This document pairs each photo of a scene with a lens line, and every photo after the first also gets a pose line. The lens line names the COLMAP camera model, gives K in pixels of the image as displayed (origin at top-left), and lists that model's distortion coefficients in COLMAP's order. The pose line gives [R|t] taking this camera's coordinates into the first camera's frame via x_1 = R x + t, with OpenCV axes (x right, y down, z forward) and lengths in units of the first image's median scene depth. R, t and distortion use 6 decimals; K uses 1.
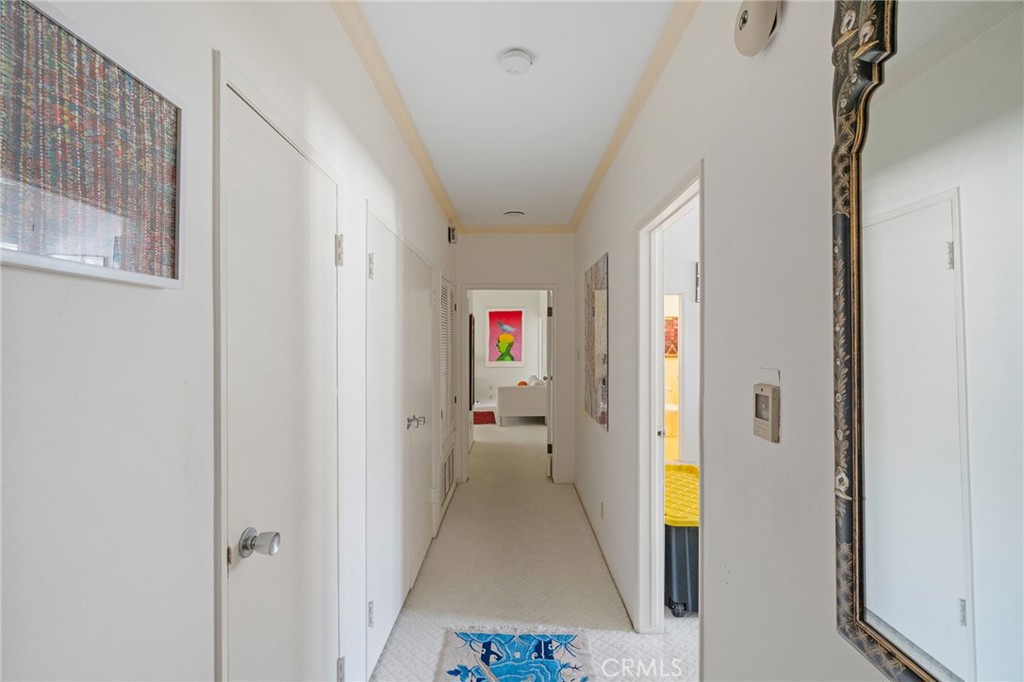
lens RADIAL K [[465.5, 0, 512.8], [0, 465.5, 348.4], [0, 0, 1]] dist [-0.003830, 0.000736]
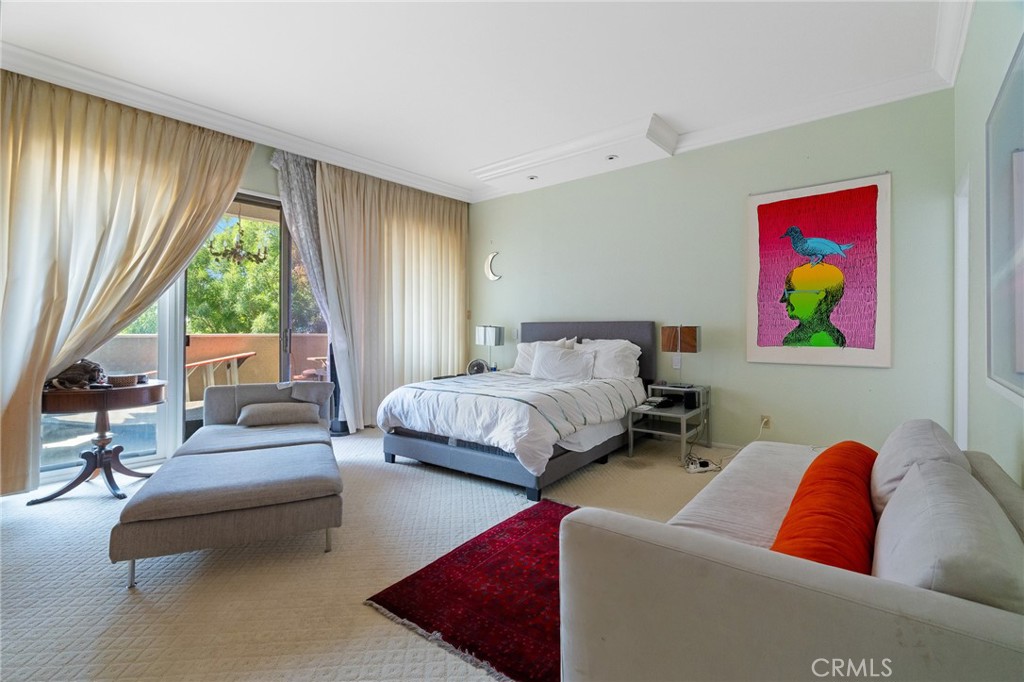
lens RADIAL K [[465.5, 0, 503.4], [0, 465.5, 336.1], [0, 0, 1]] dist [-0.003830, 0.000736]
pose [[0.766304, 0.004621, -0.642461, 0.027982], [0.001987, 0.999952, 0.009562, 0.016565], [0.642475, -0.008604, 0.766259, 0.603178]]
